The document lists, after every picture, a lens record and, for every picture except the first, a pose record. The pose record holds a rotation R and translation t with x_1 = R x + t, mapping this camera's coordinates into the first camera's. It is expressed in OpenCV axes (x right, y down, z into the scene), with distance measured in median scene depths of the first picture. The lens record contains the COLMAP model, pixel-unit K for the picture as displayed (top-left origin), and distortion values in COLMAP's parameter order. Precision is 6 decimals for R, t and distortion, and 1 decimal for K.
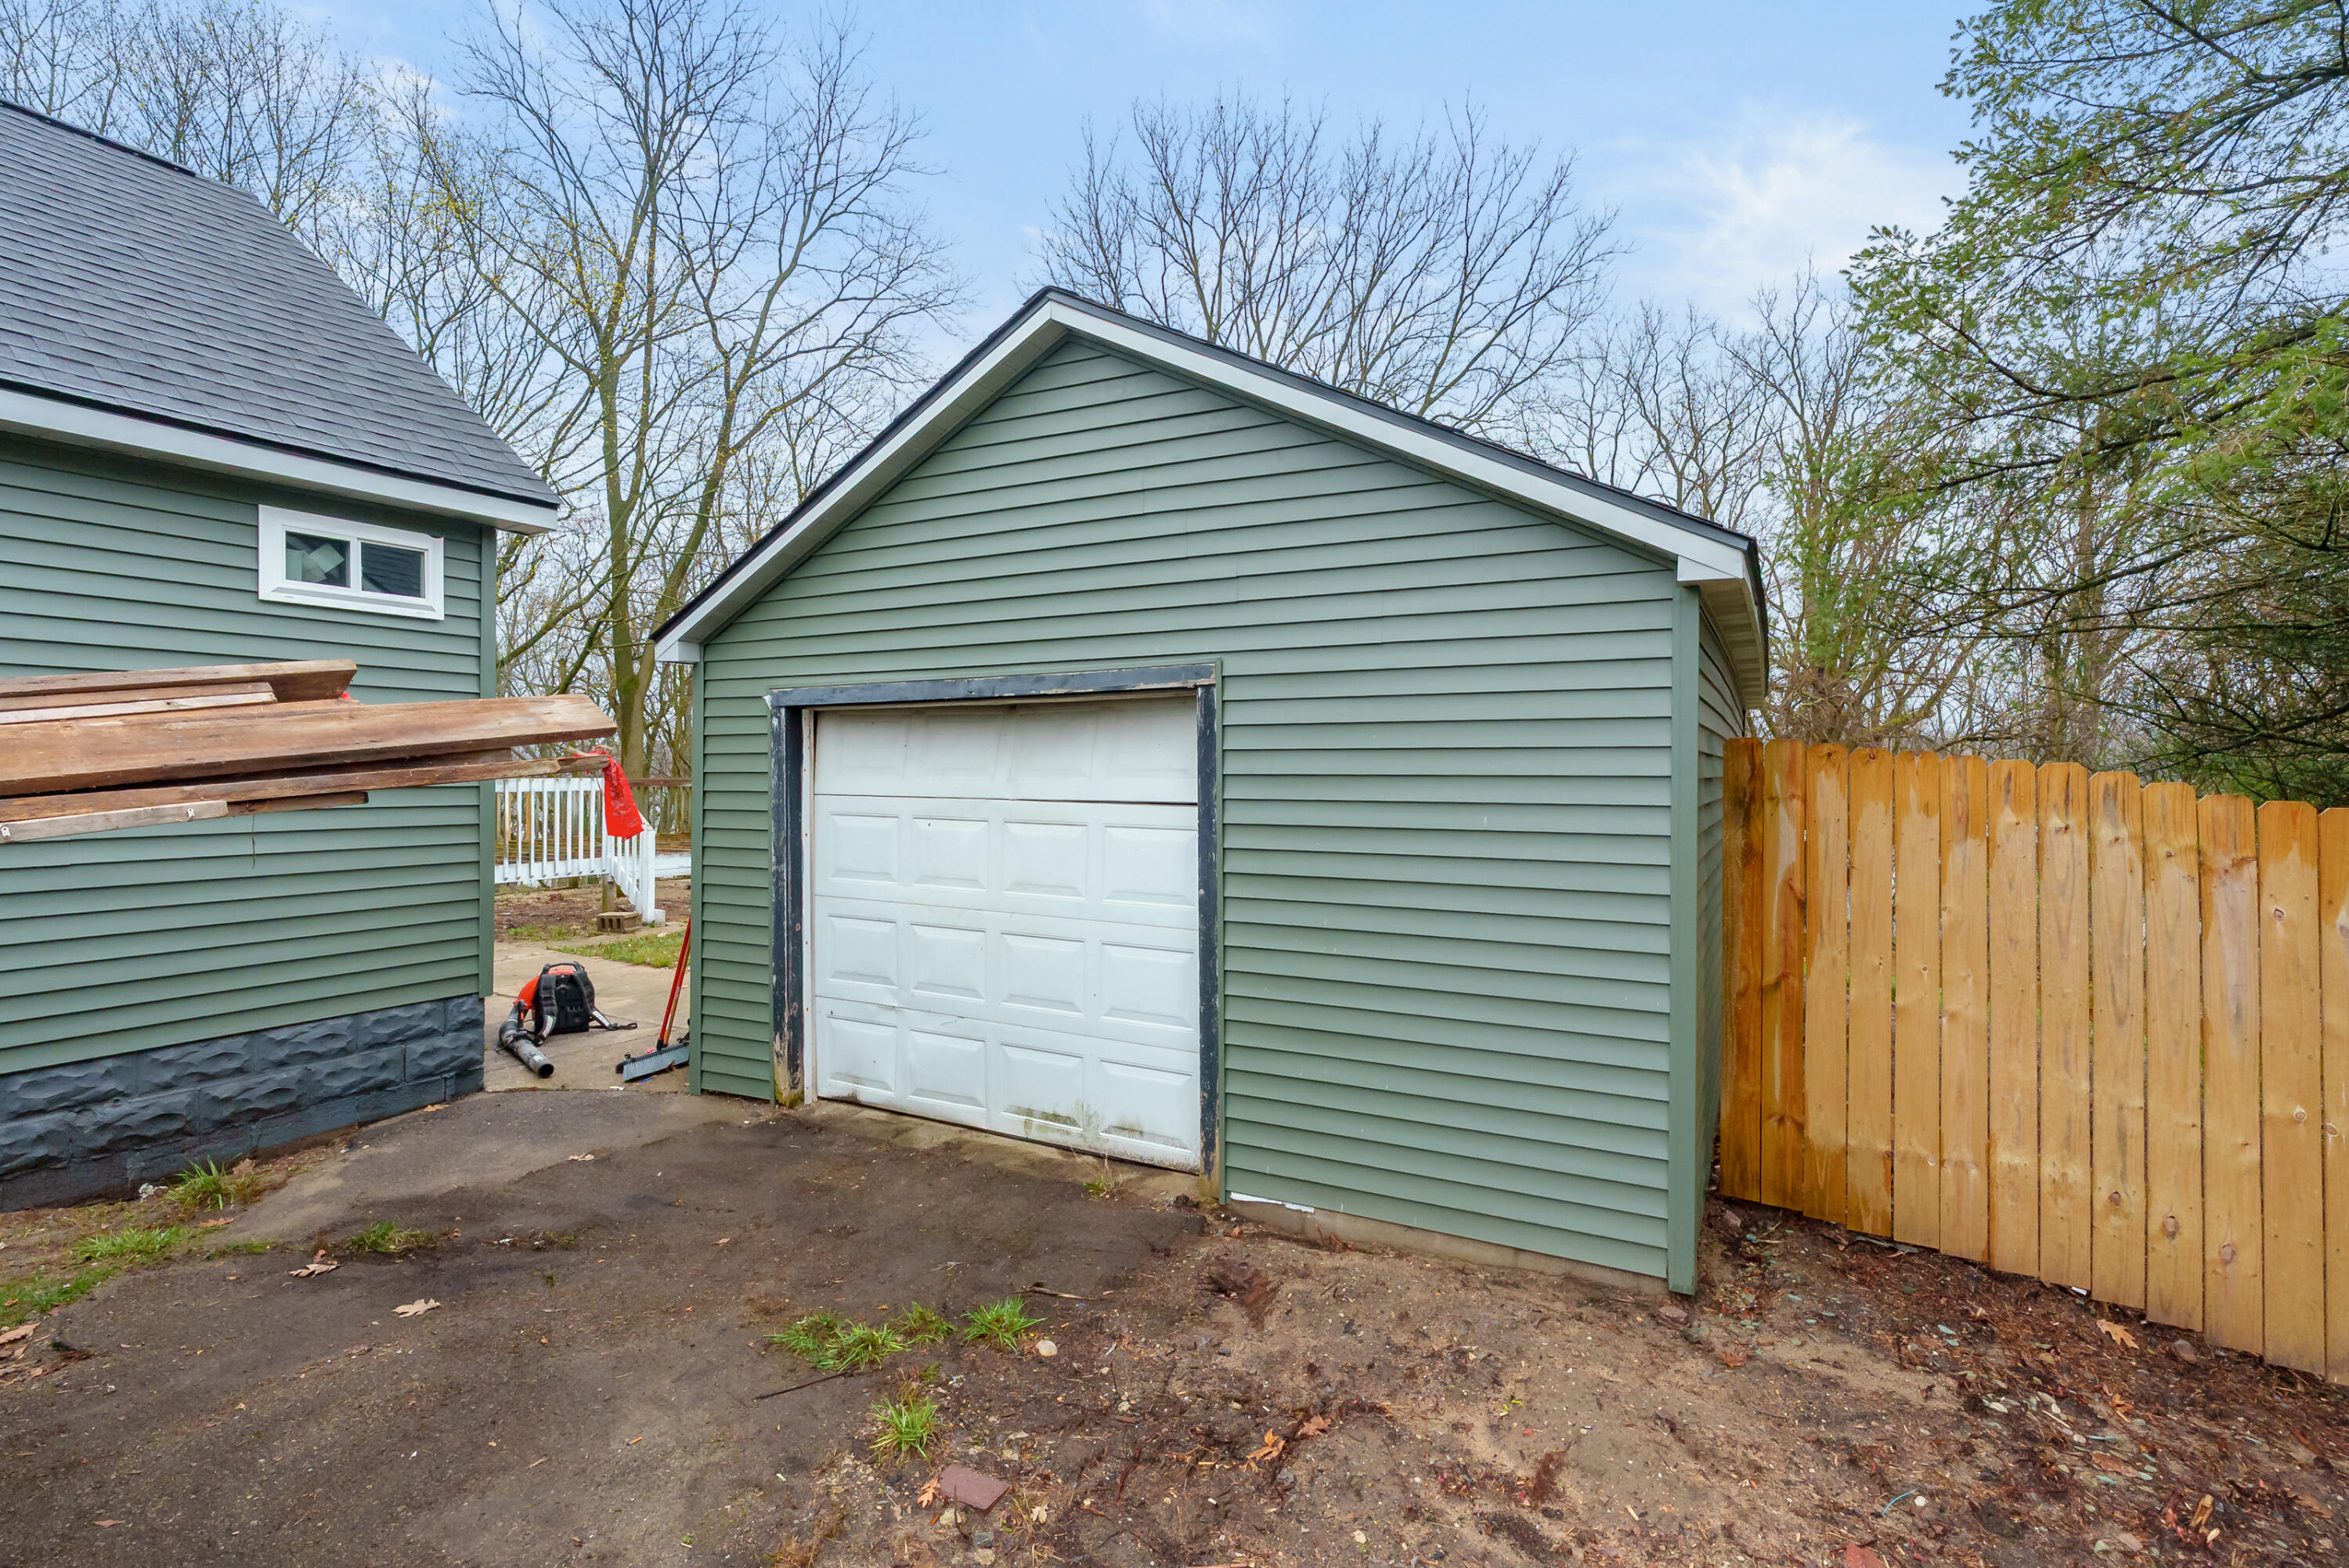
lens RADIAL K [[1091.8, 0, 1170.3], [0, 1091.8, 776.4], [0, 0, 1]] dist [0.004160, 0.003489]
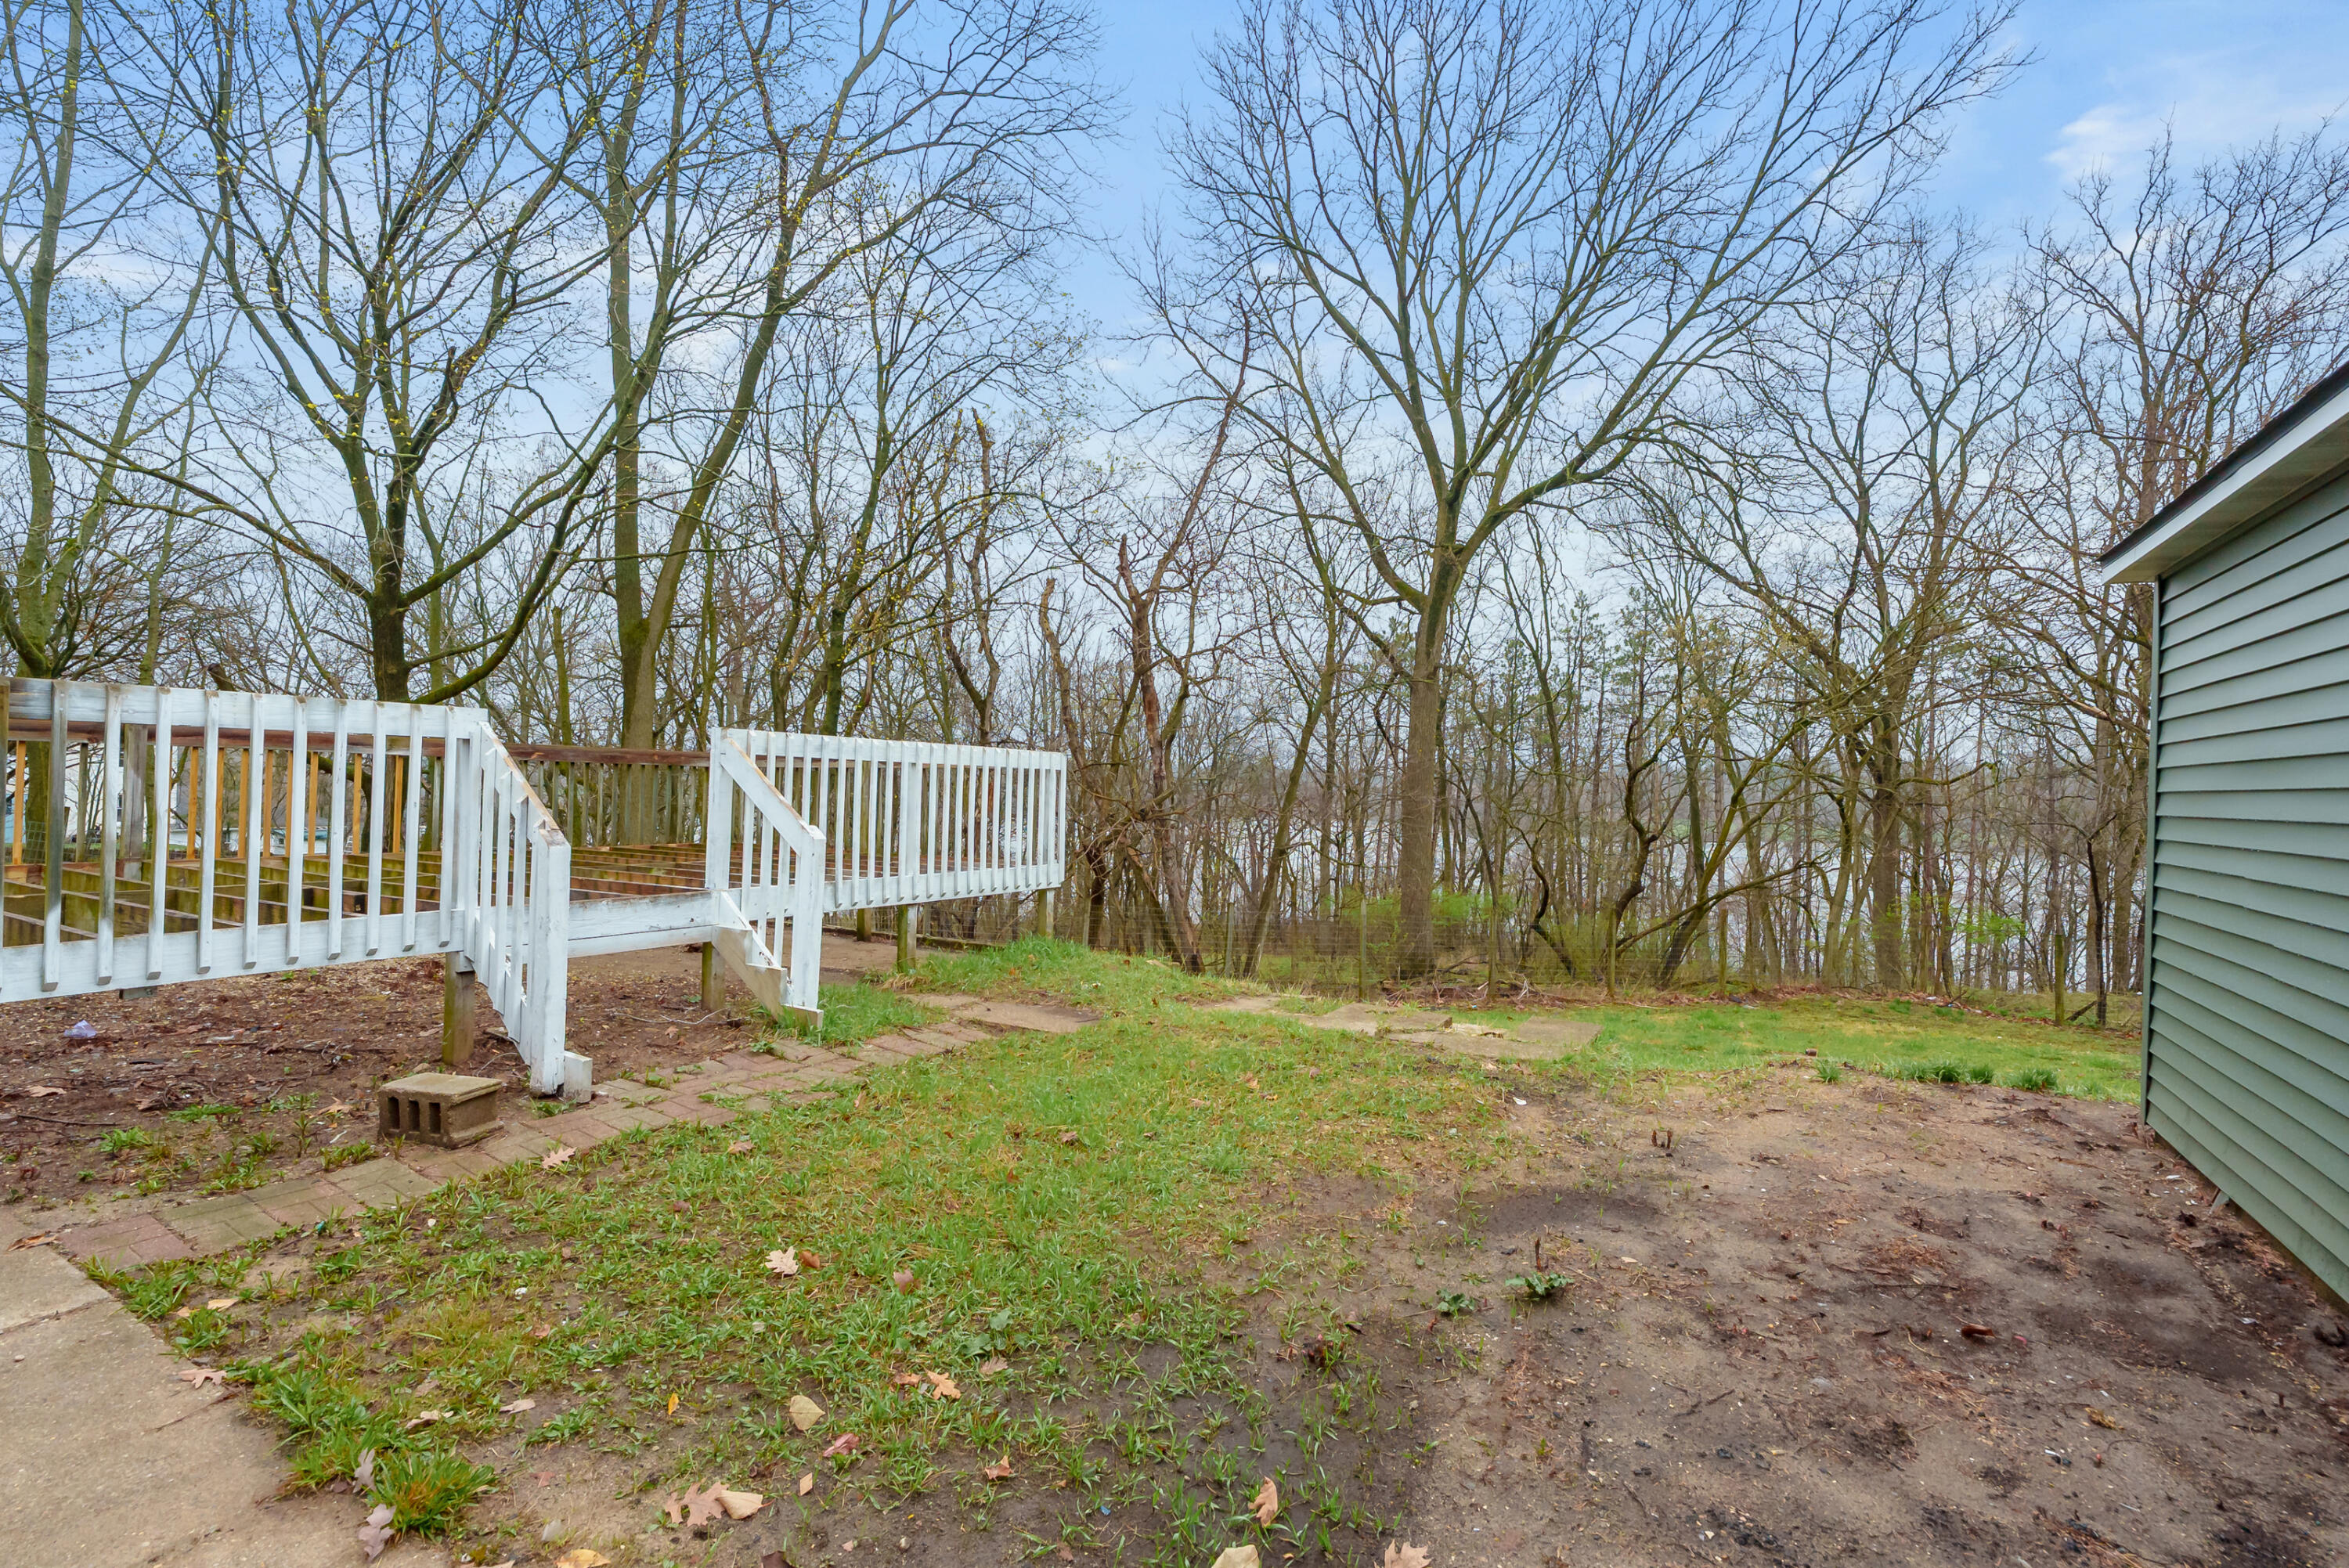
lens RADIAL K [[1091.8, 0, 1172.4], [0, 1091.8, 776.0], [0, 0, 1]] dist [0.004160, 0.003489]
pose [[0.999240, 0.024064, -0.030673, -0.134762], [-0.024530, 0.999588, -0.014912, 0.013664], [0.030302, 0.015653, 0.999418, 0.336166]]
